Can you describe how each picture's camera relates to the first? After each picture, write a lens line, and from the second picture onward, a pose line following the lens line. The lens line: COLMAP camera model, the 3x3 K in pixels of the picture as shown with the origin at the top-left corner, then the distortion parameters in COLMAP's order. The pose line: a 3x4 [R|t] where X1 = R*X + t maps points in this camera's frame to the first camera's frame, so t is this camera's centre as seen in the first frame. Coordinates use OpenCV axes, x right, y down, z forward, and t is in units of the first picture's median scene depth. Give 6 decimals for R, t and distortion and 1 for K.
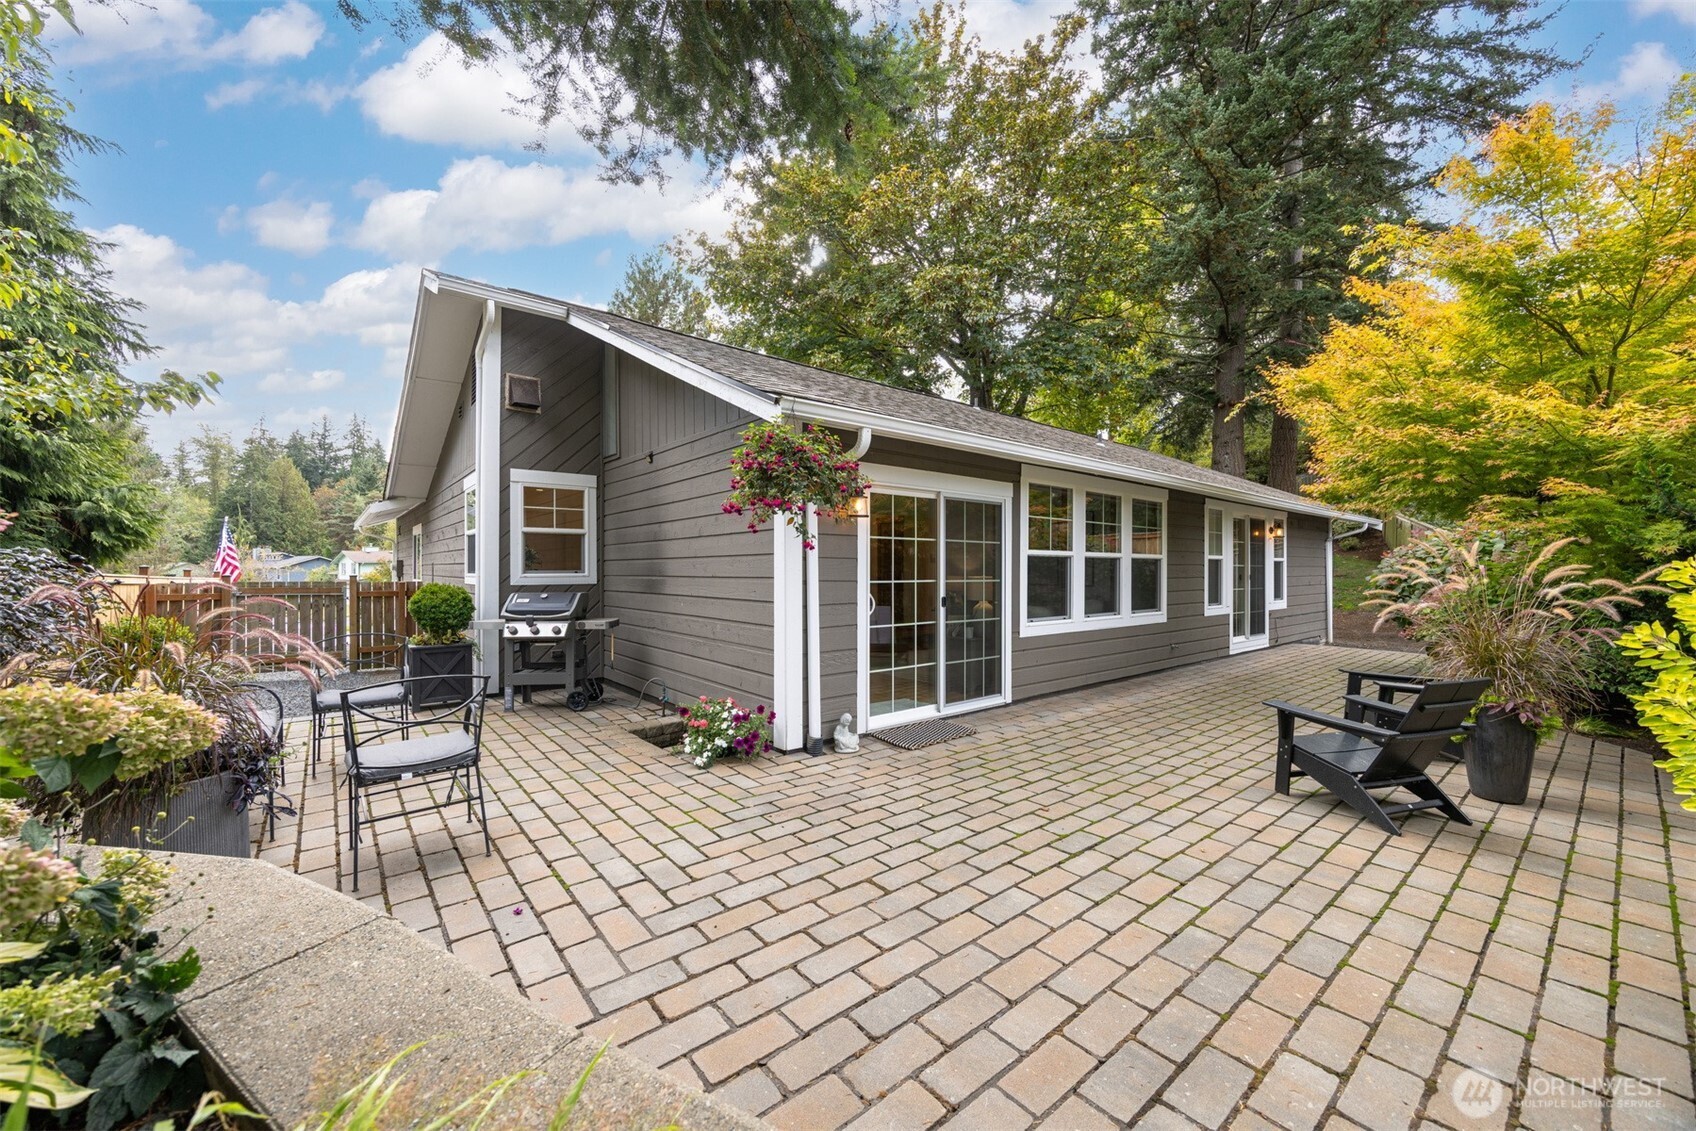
lens RADIAL K [[645.7, 0, 848.0], [0, 645.7, 565.5], [0, 0, 1]] dist [0.000343, 0.000047]
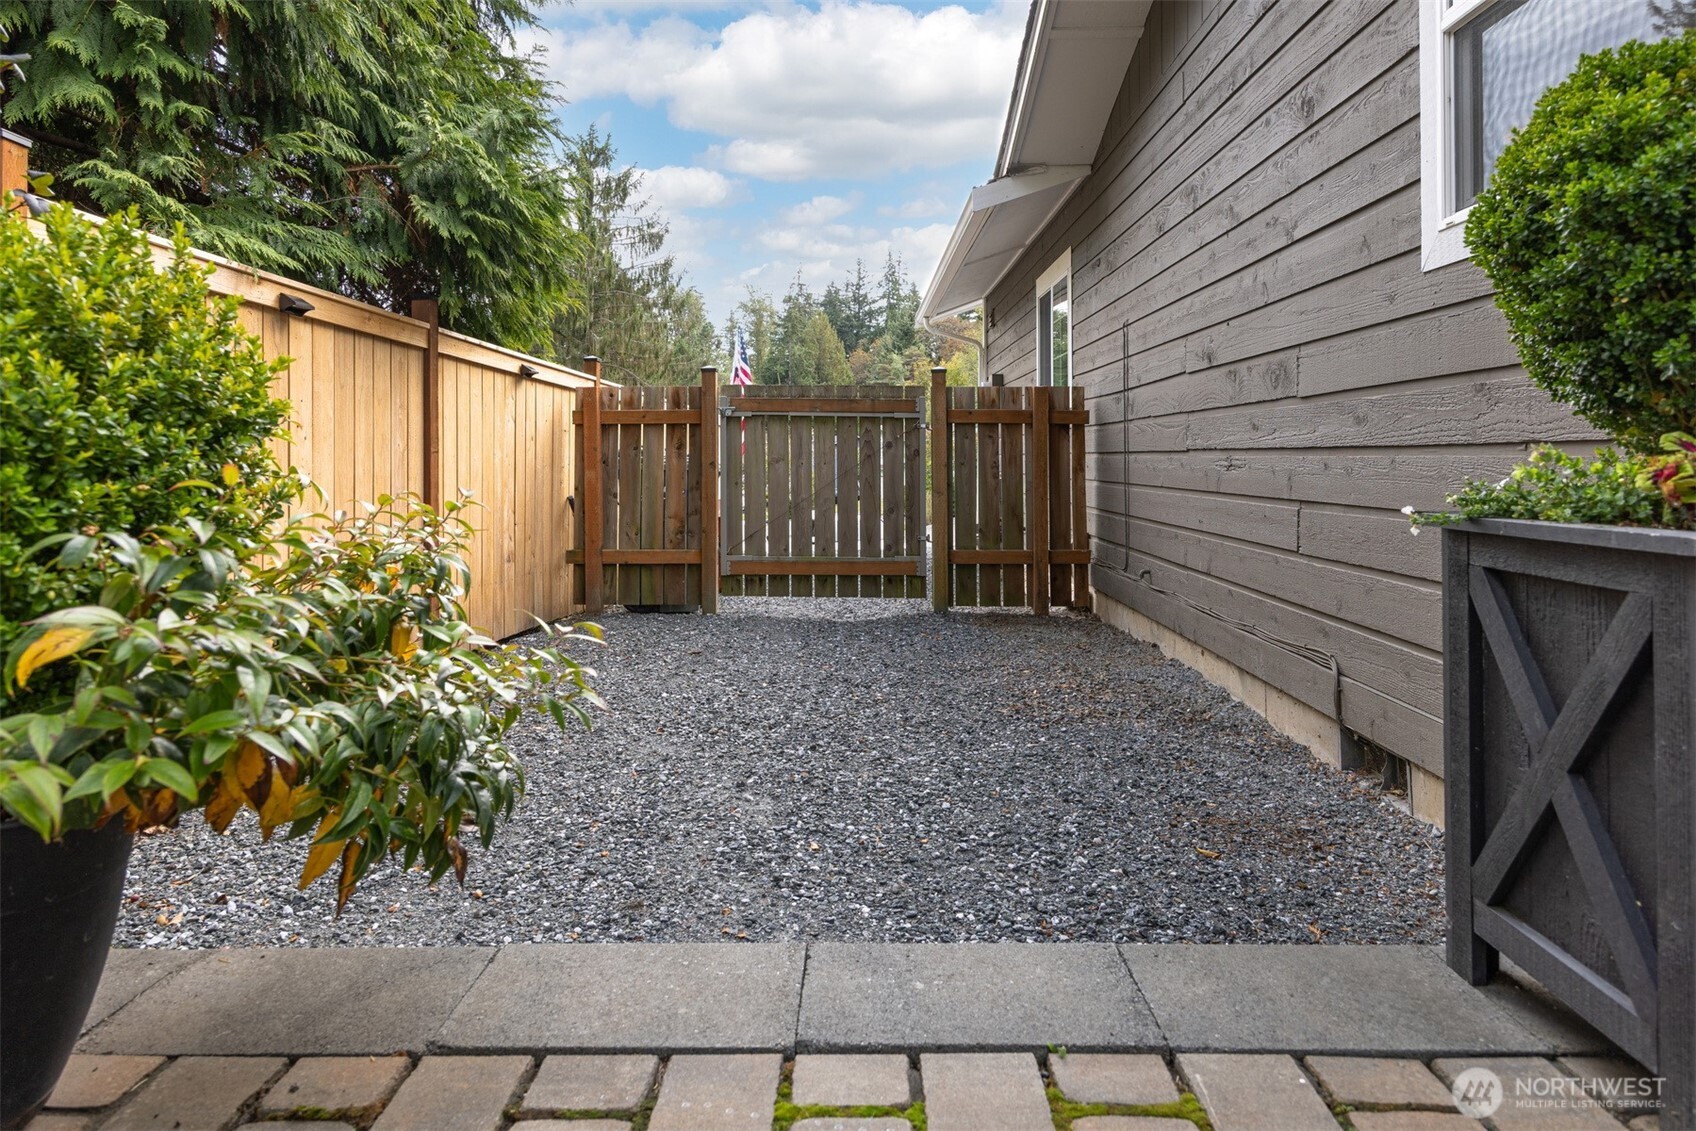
lens RADIAL K [[900.8, 0, 848.0], [0, 900.8, 565.5], [0, 0, 1]] dist [-0.000022, -0.000010]
pose [[0.771172, 0.065739, -0.633224, -0.118139], [0.004164, 0.994112, 0.108277, 0.019638], [0.636613, -0.086137, 0.766358, 0.138769]]
